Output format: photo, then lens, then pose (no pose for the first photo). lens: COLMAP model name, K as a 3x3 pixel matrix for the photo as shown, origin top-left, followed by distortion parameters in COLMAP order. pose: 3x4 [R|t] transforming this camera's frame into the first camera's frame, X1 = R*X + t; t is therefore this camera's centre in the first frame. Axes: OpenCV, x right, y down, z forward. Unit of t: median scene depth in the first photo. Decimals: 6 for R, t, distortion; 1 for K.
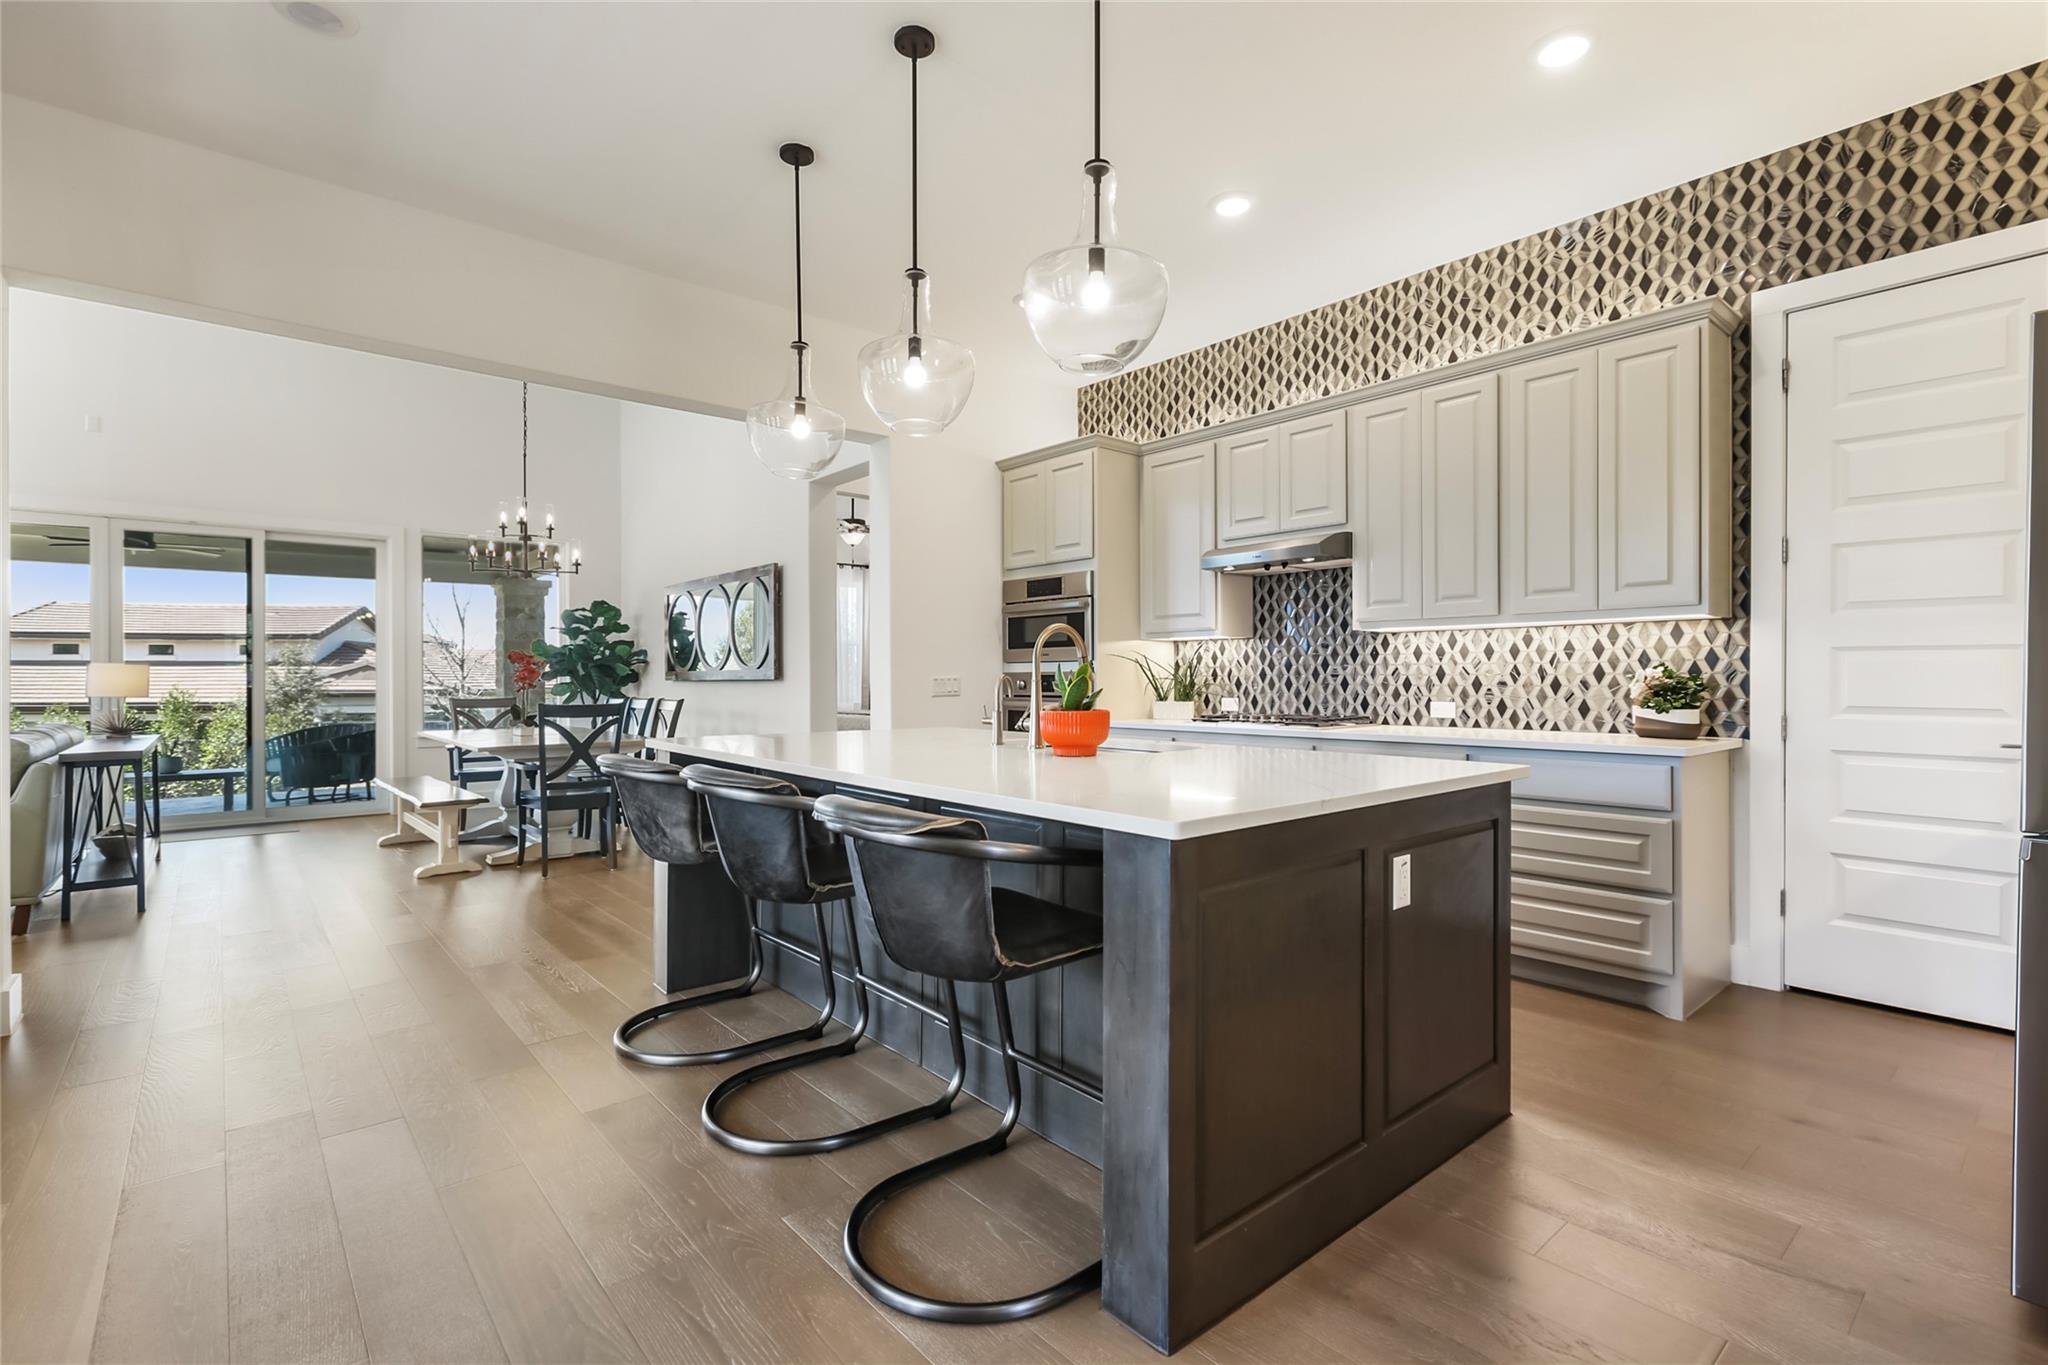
lens RADIAL K [[942.7, 0, 1019.1], [0, 942.7, 684.3], [0, 0, 1]] dist [0.001112, -0.000961]
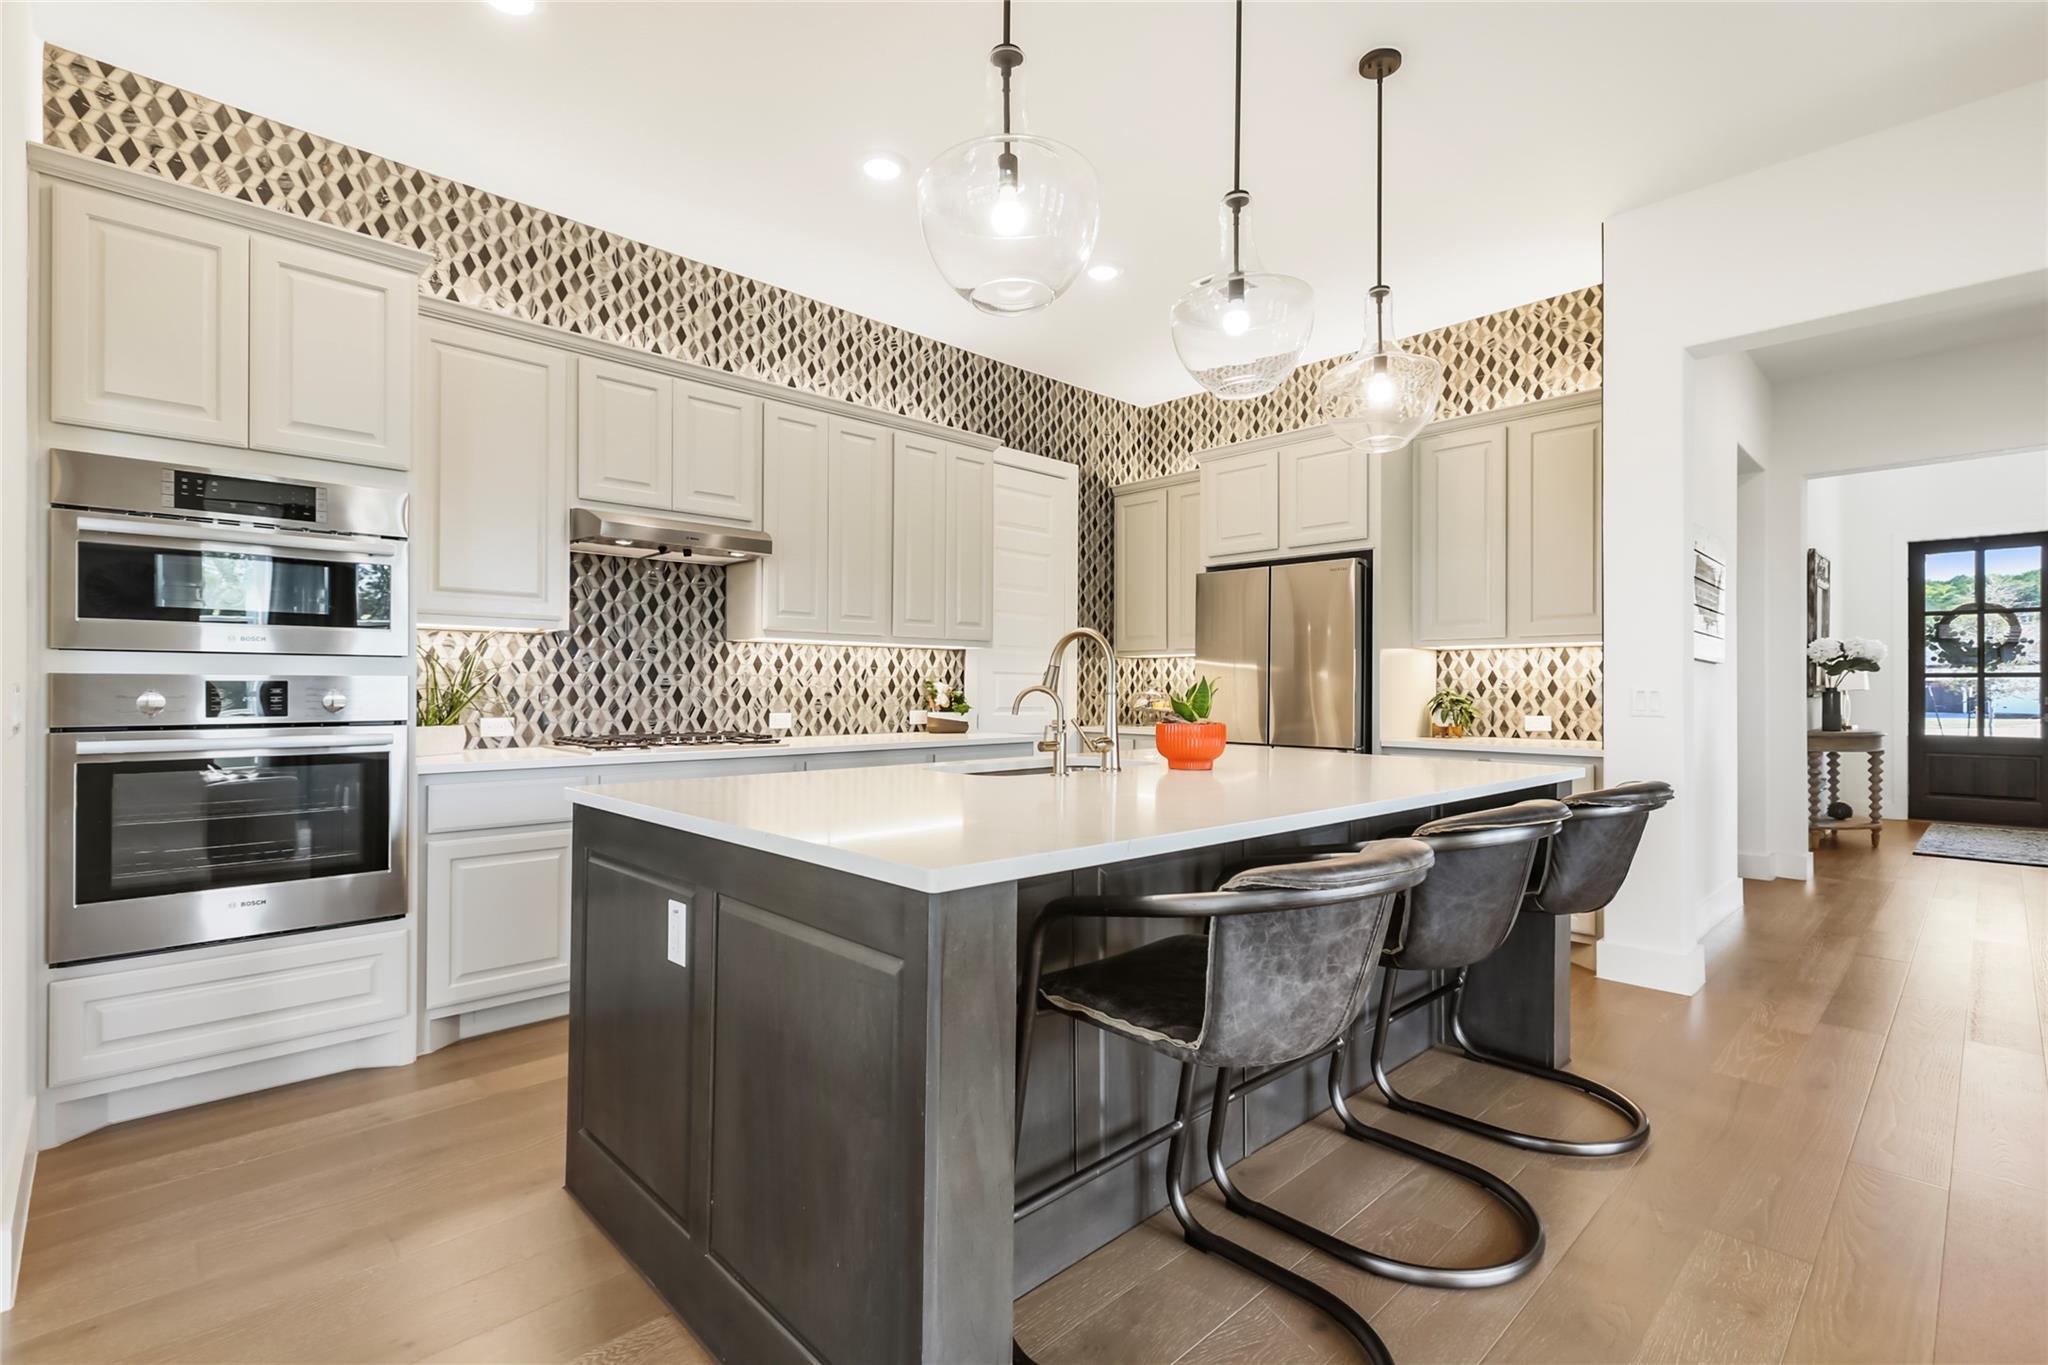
lens RADIAL K [[942.7, 0, 1025.6], [0, 942.7, 681.5], [0, 0, 1]] dist [0.001112, -0.000961]
pose [[-0.072983, 0.010183, 0.997281, -0.567239], [0.004431, 0.999941, -0.009886, -0.004001], [-0.997323, 0.003698, -0.073024, 0.774426]]
